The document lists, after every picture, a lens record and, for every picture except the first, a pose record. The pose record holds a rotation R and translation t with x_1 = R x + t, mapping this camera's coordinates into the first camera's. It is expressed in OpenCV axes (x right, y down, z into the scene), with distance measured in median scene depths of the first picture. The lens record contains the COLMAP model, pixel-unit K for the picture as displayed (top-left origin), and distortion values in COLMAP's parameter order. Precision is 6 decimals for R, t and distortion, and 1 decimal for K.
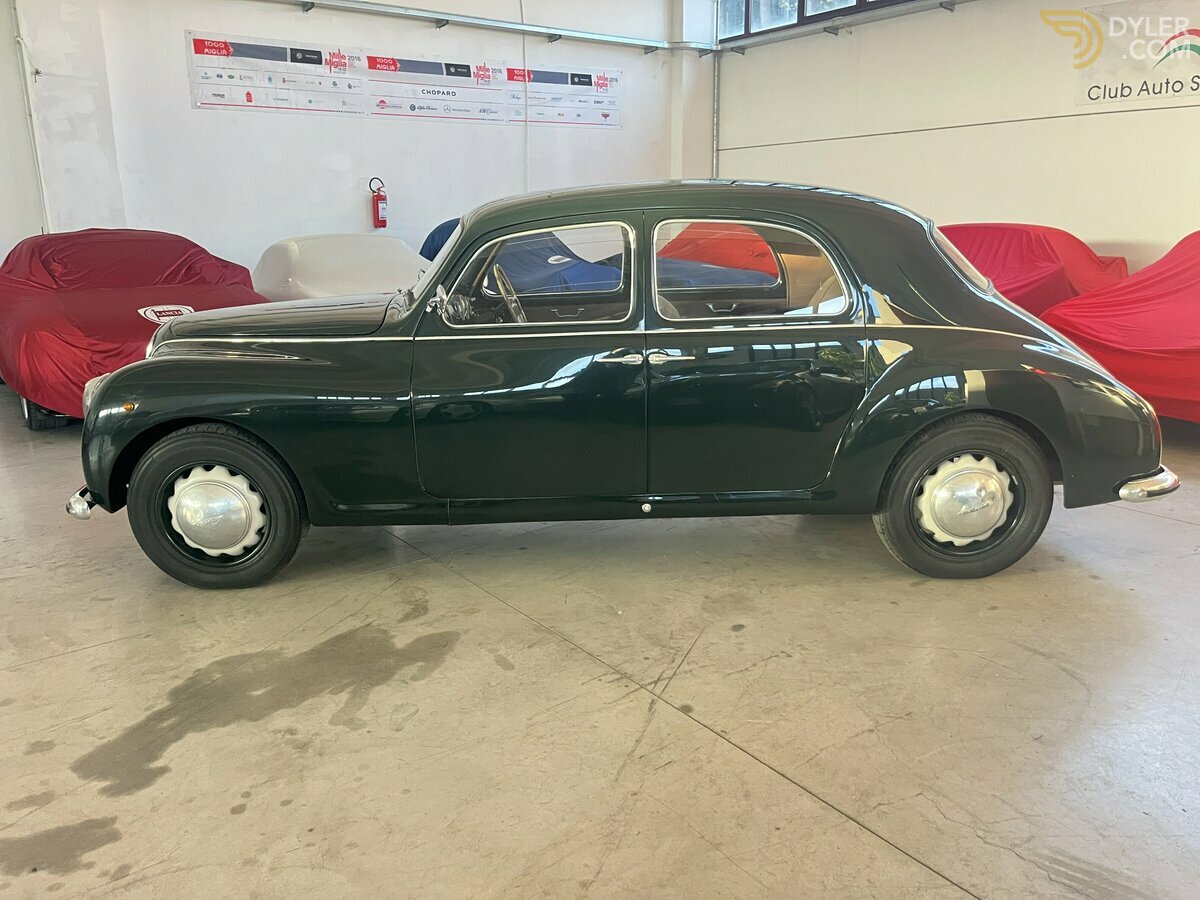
lens RADIAL K [[905.0, 0, 603.7], [0, 905.0, 449.8], [0, 0, 1]] dist [0.075481, -0.108625]
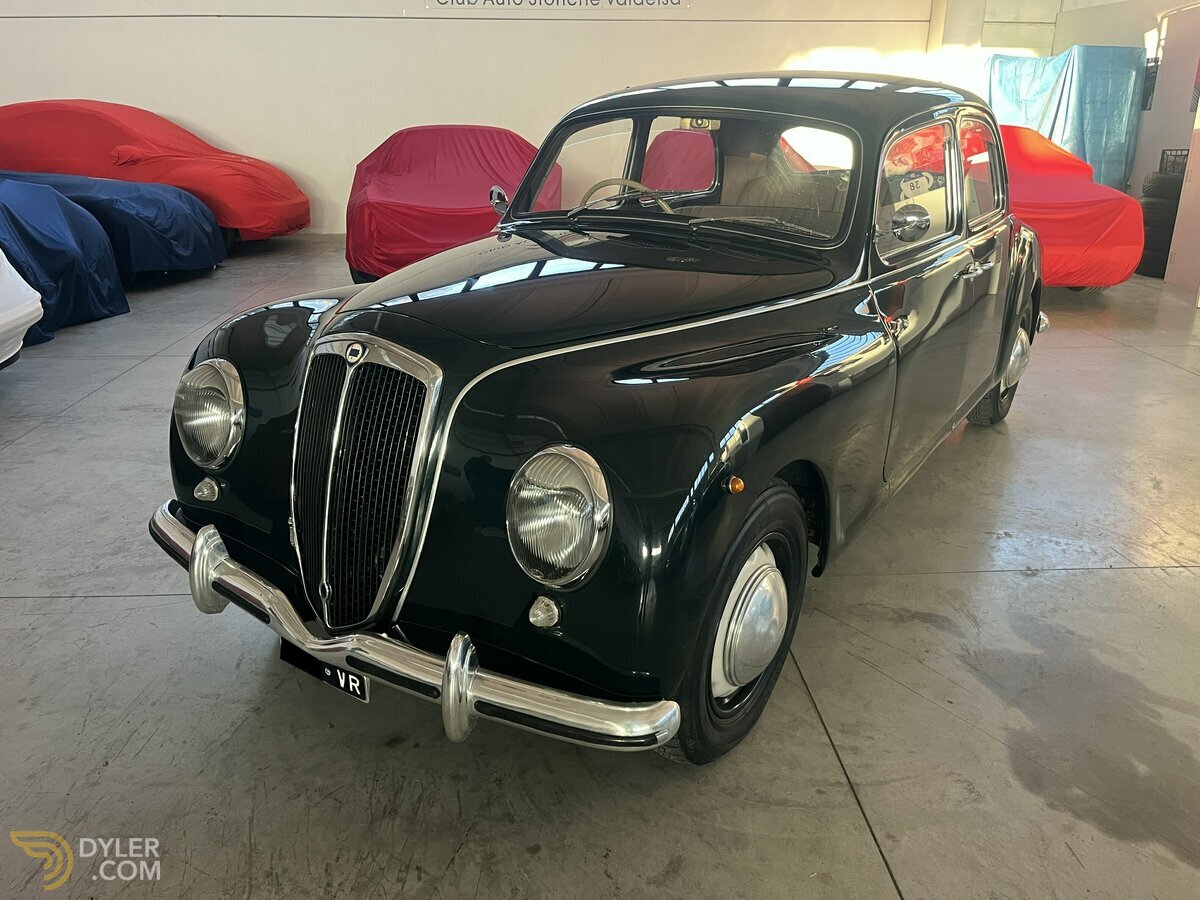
lens RADIAL K [[905.0, 0, 603.7], [0, 905.0, 449.8], [0, 0, 1]] dist [0.075481, -0.108625]
pose [[0.560582, -0.269353, 0.783069, -1.027820], [0.198094, 0.961786, 0.189015, -0.185934], [-0.804056, 0.049163, 0.592518, 0.822100]]
